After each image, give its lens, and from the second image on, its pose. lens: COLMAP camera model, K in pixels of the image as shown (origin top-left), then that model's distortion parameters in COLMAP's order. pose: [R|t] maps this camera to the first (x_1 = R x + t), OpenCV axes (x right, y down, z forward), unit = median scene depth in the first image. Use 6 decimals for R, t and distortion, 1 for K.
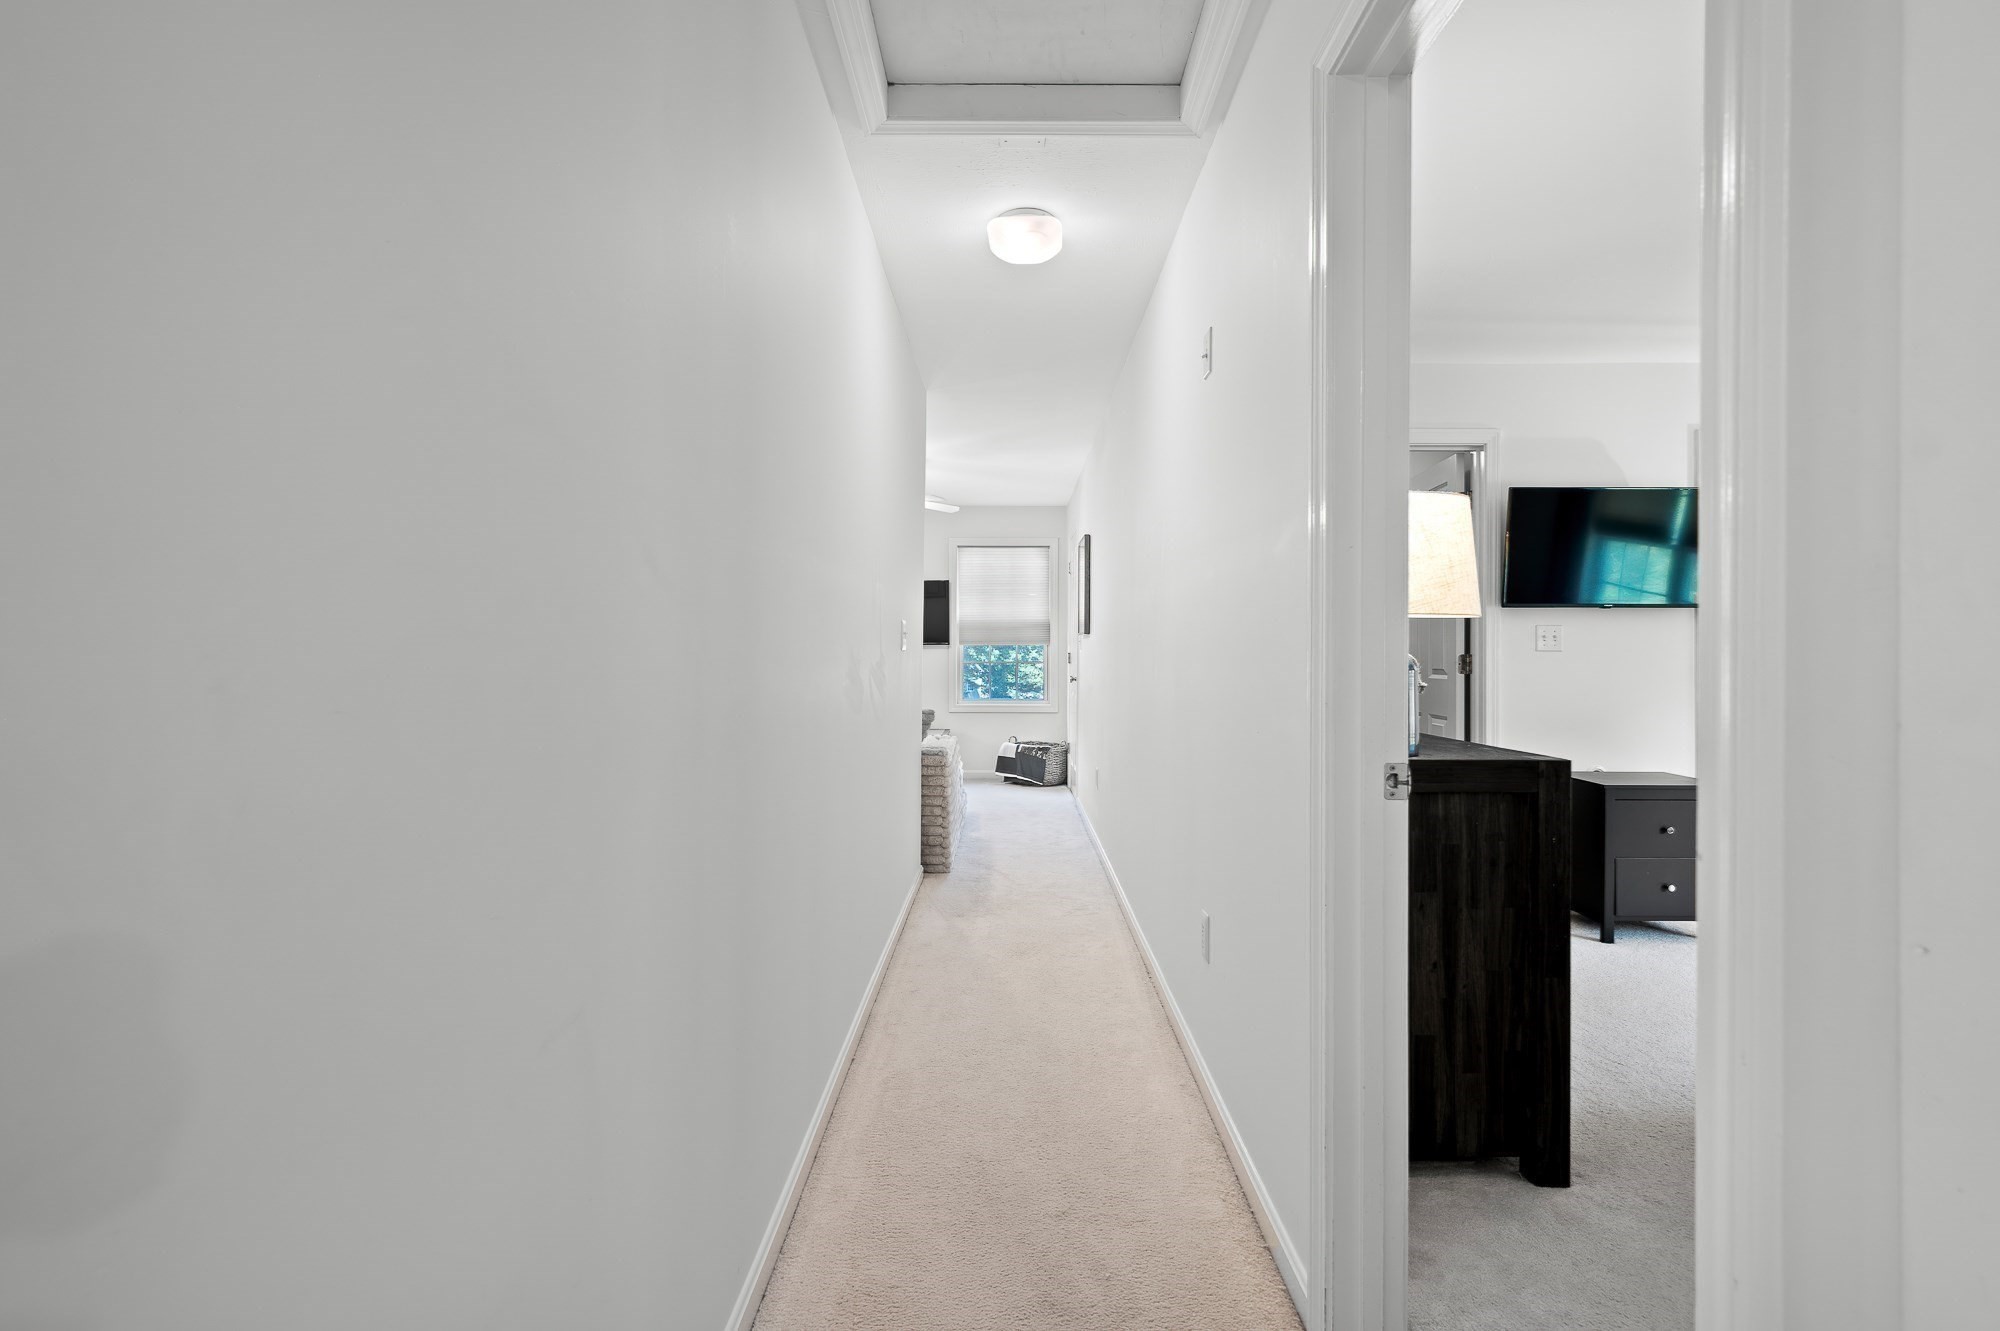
lens RADIAL K [[926.9, 0, 990.2], [0, 926.9, 644.6], [0, 0, 1]] dist [-0.008460, 0.000093]
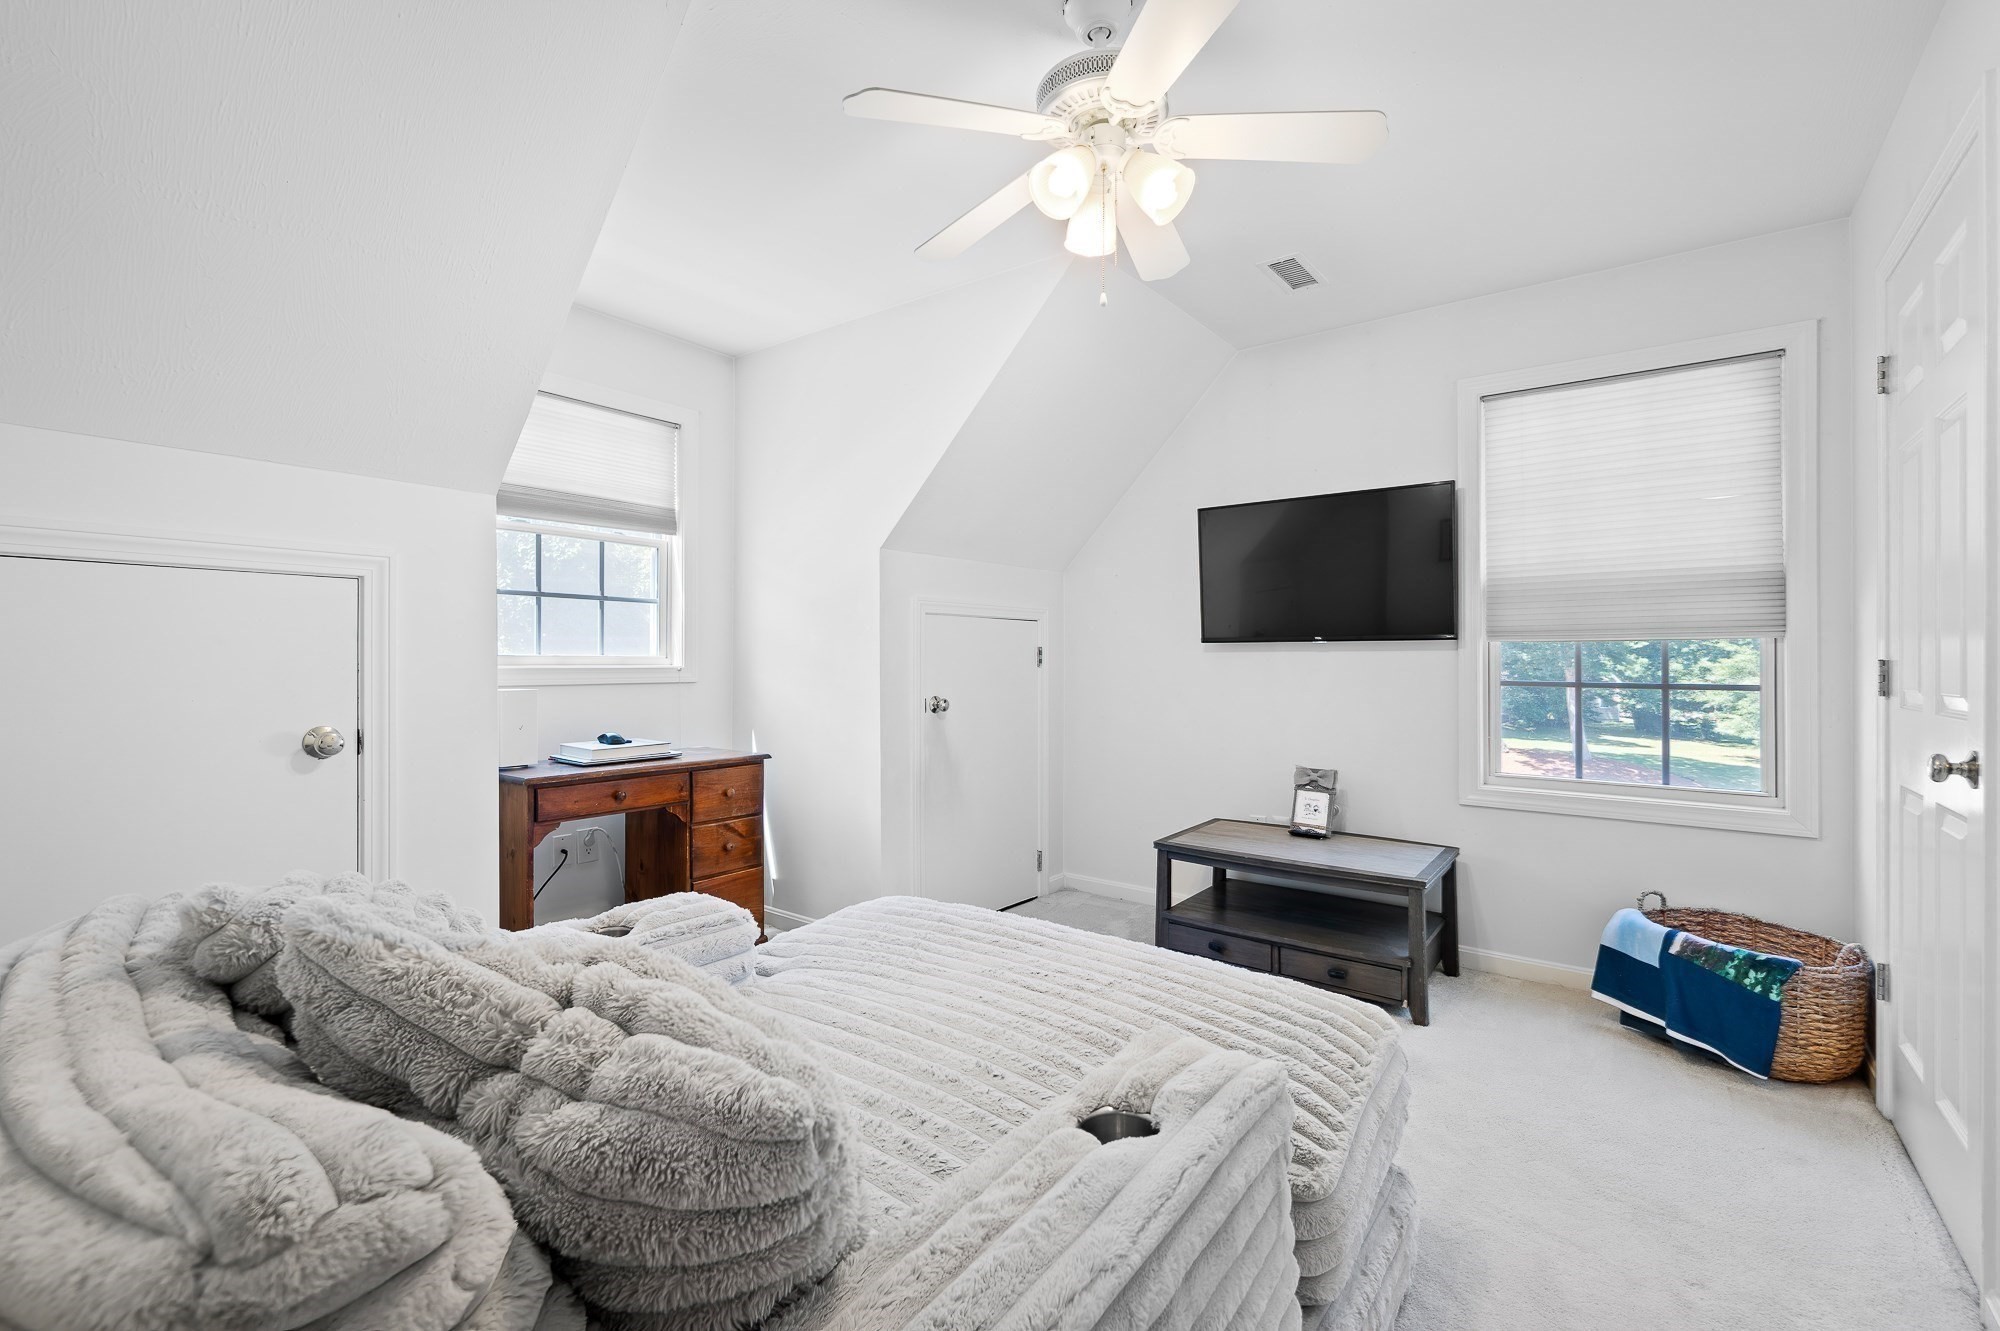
lens RADIAL K [[847.9, 0, 1017.0], [0, 847.9, 653.4], [0, 0, 1]] dist [0.001446, -0.000055]
pose [[0.806704, -0.004213, -0.590940, 0.021090], [0.003516, 0.999991, -0.002329, 0.006627], [0.590945, -0.000199, 0.806712, 0.602983]]
